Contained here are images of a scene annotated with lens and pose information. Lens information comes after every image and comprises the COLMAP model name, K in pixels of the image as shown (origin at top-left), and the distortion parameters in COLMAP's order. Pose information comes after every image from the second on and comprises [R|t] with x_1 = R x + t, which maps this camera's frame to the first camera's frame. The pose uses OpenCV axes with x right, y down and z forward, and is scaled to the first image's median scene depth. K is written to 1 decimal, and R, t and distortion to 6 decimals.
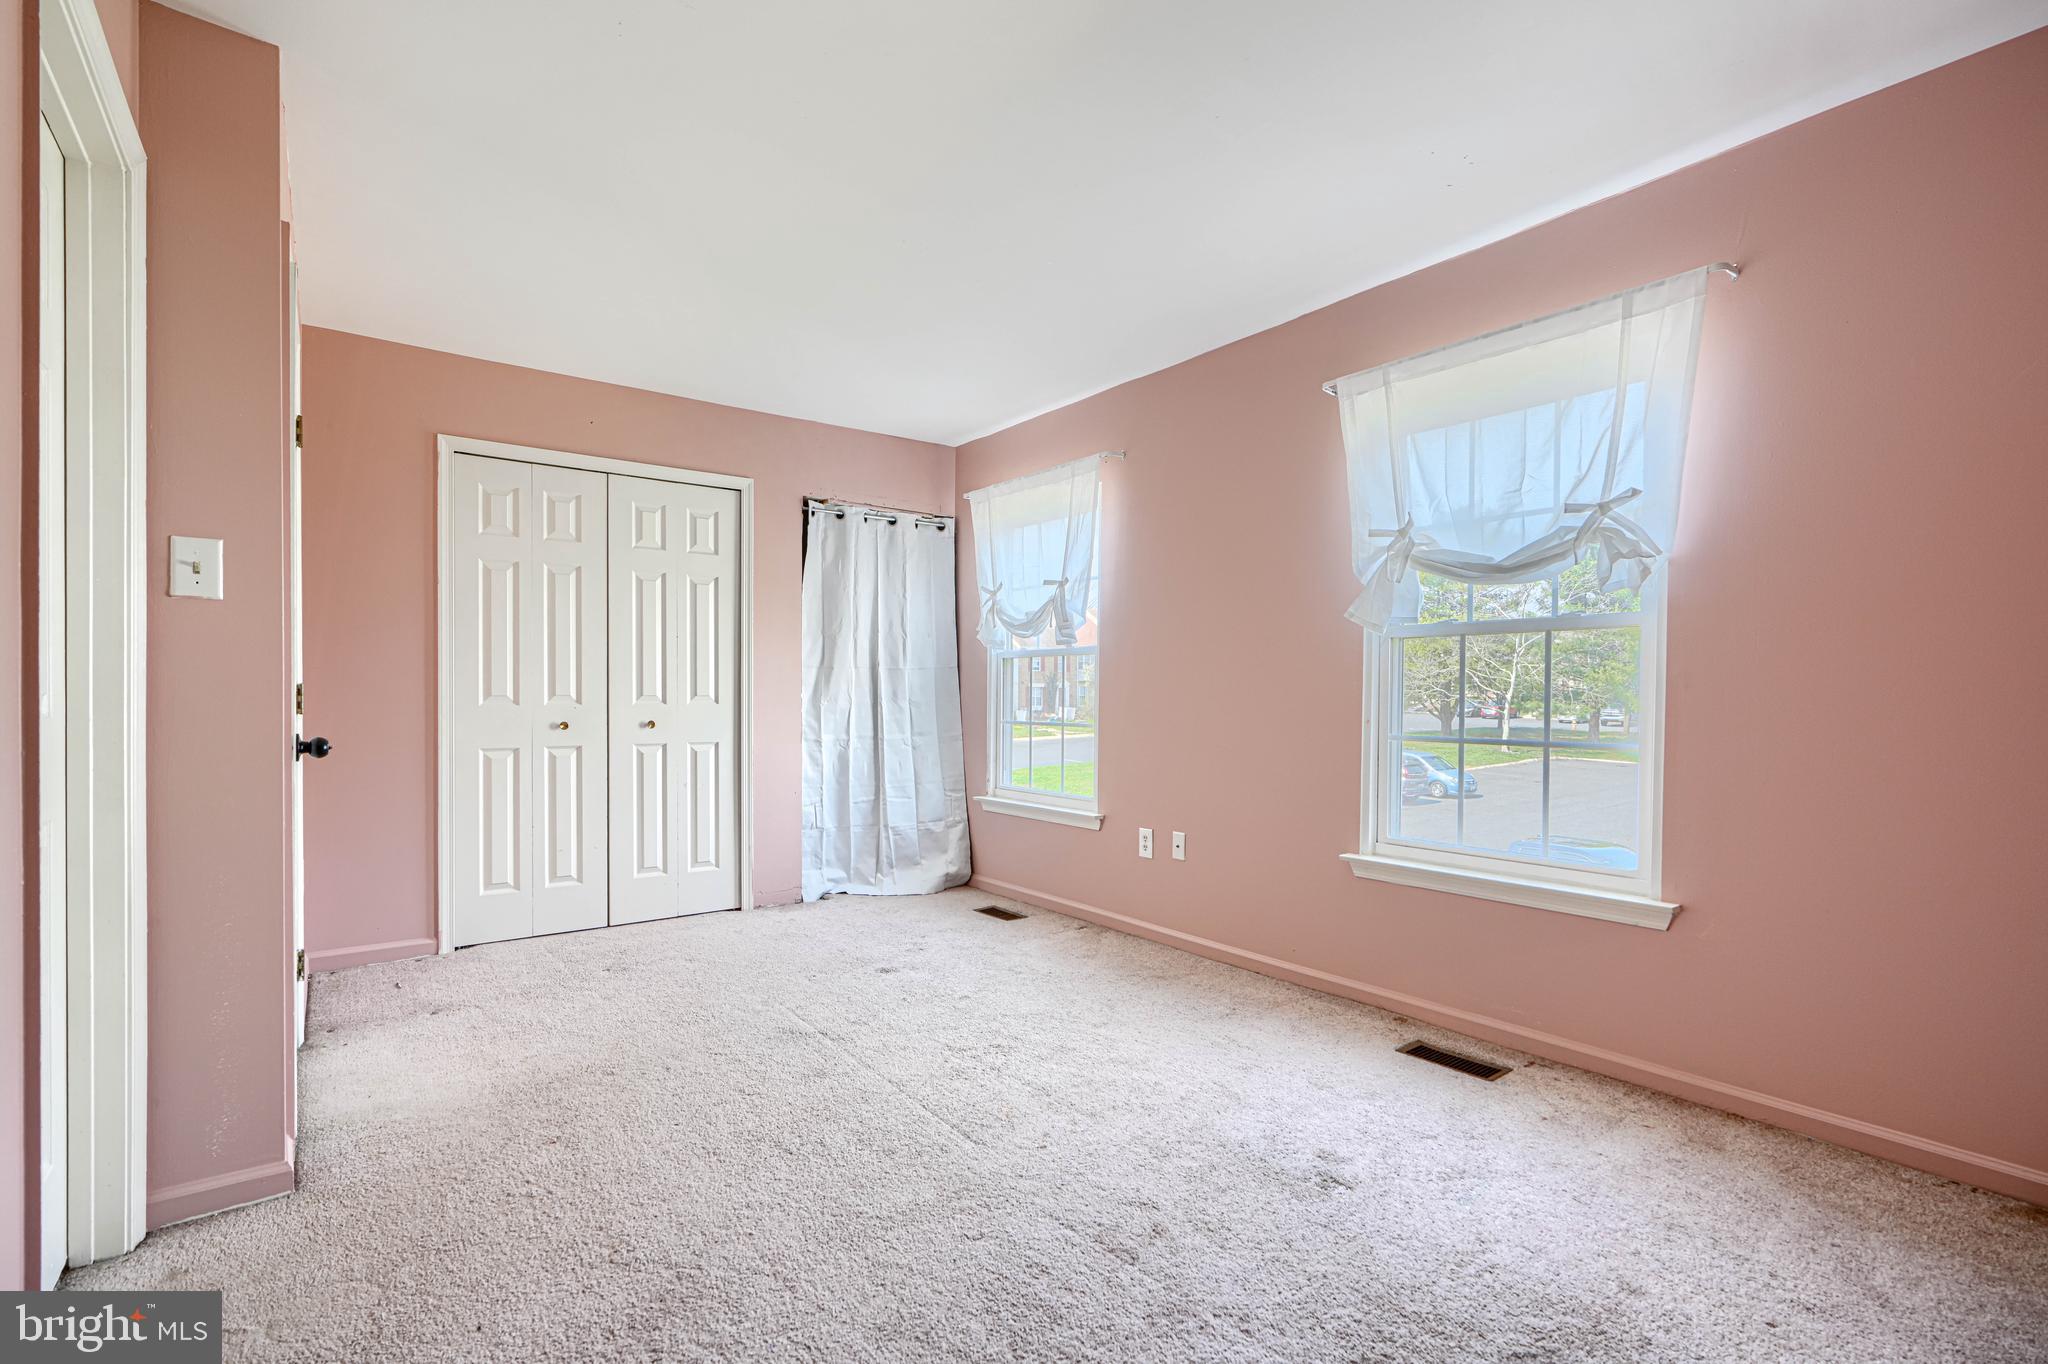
lens RADIAL K [[917.9, 0, 1008.6], [0, 917.9, 698.4], [0, 0, 1]] dist [0.002046, 0.000103]
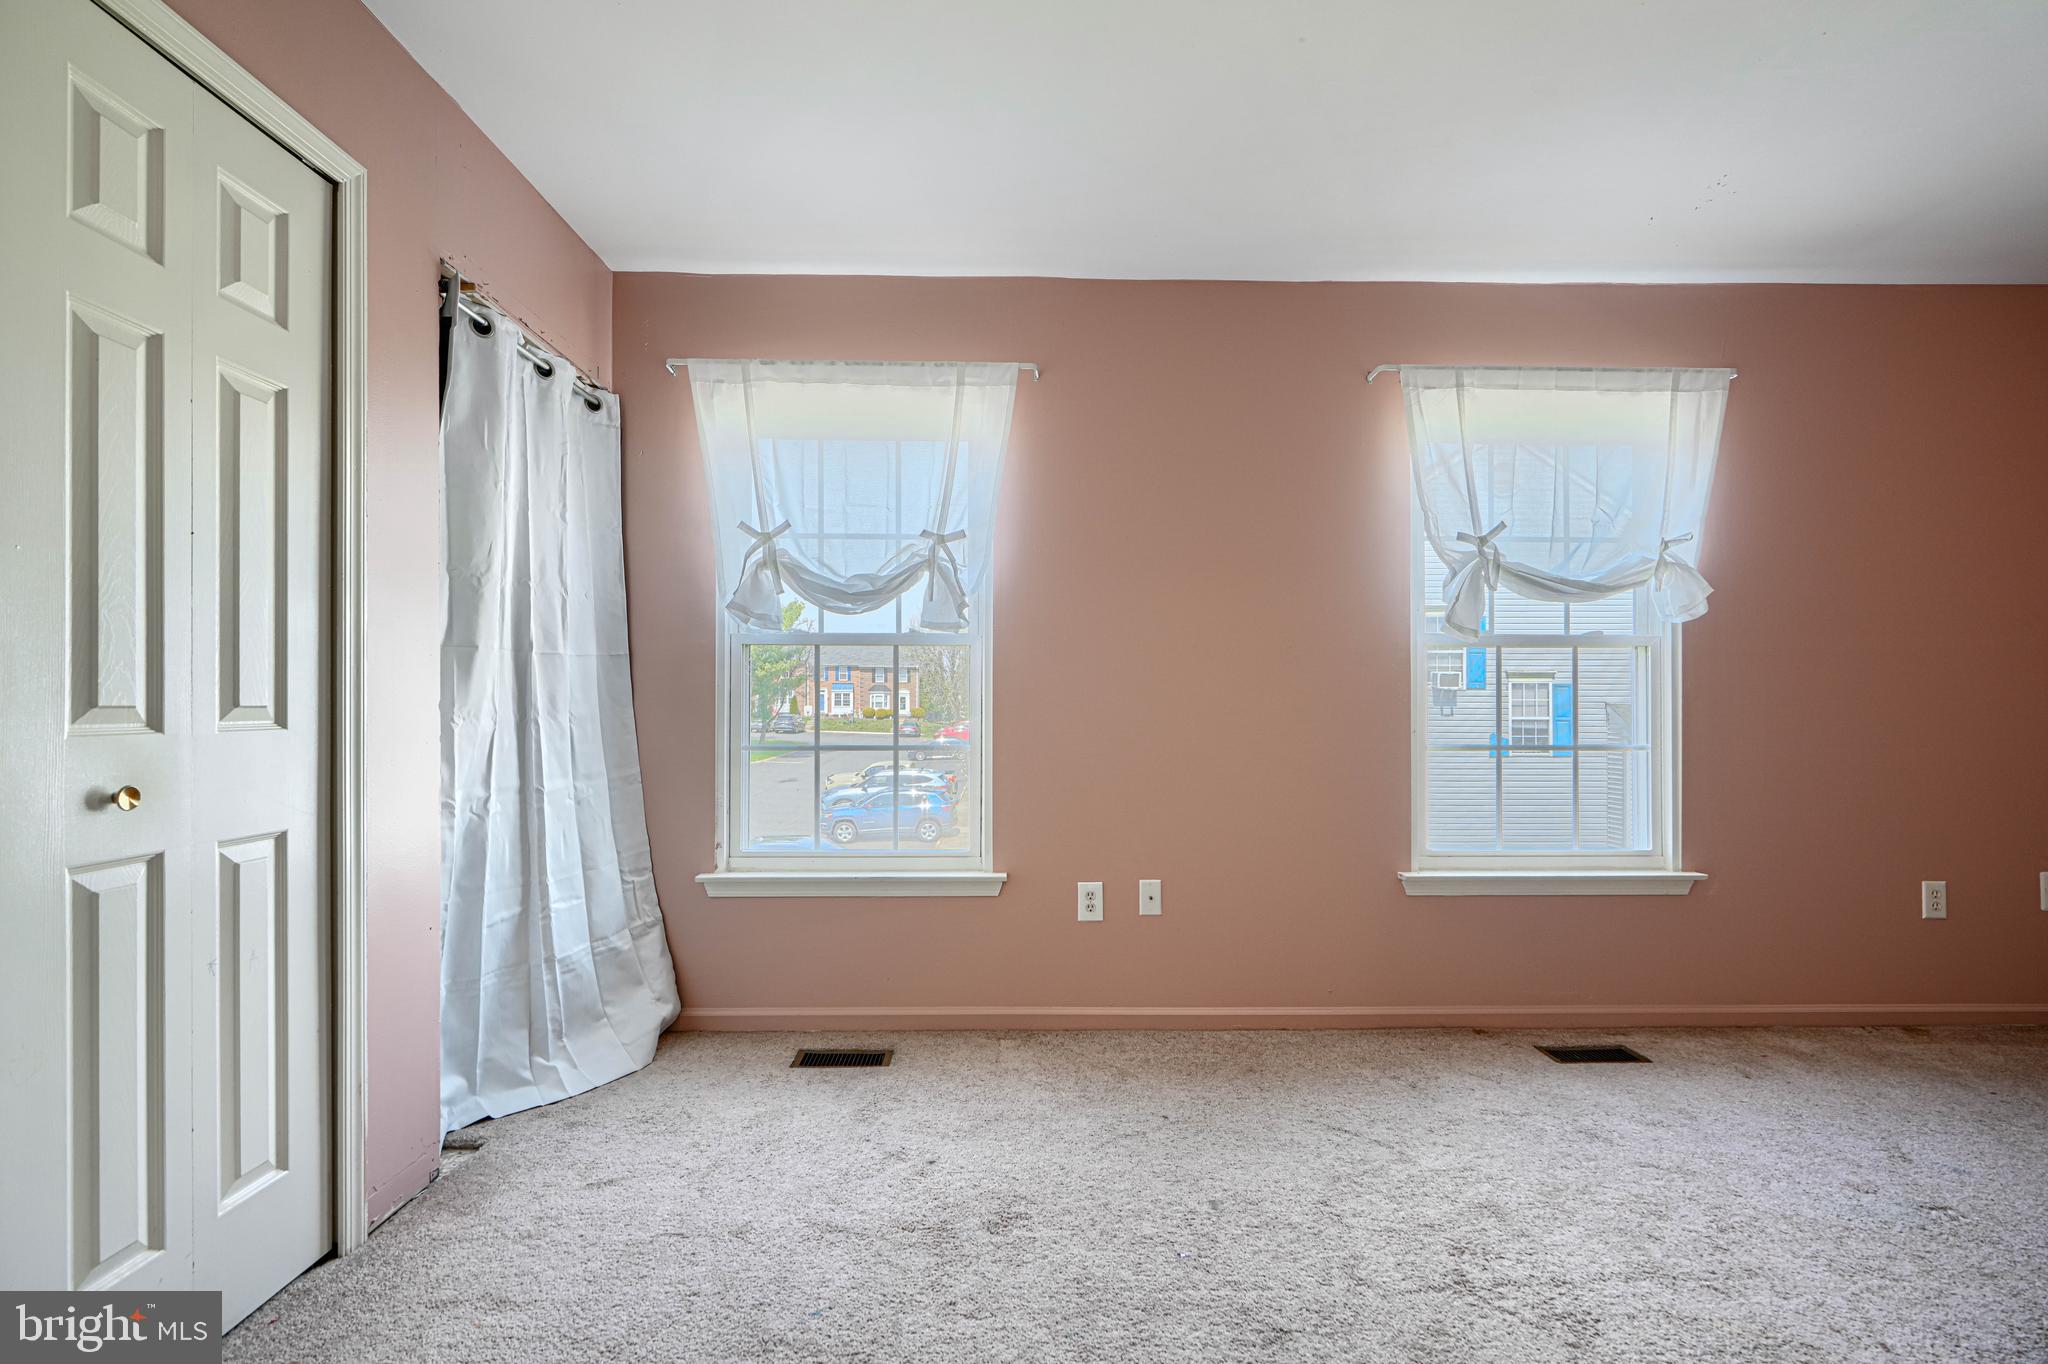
lens RADIAL K [[929.0, 0, 1031.5], [0, 929.0, 702.8], [0, 0, 1]] dist [0.000633, -0.000182]
pose [[0.586405, 0.002006, 0.810015, -0.441089], [0.003877, 0.999979, -0.005284, -0.000896], [-0.810009, 0.006239, 0.586385, 0.530141]]
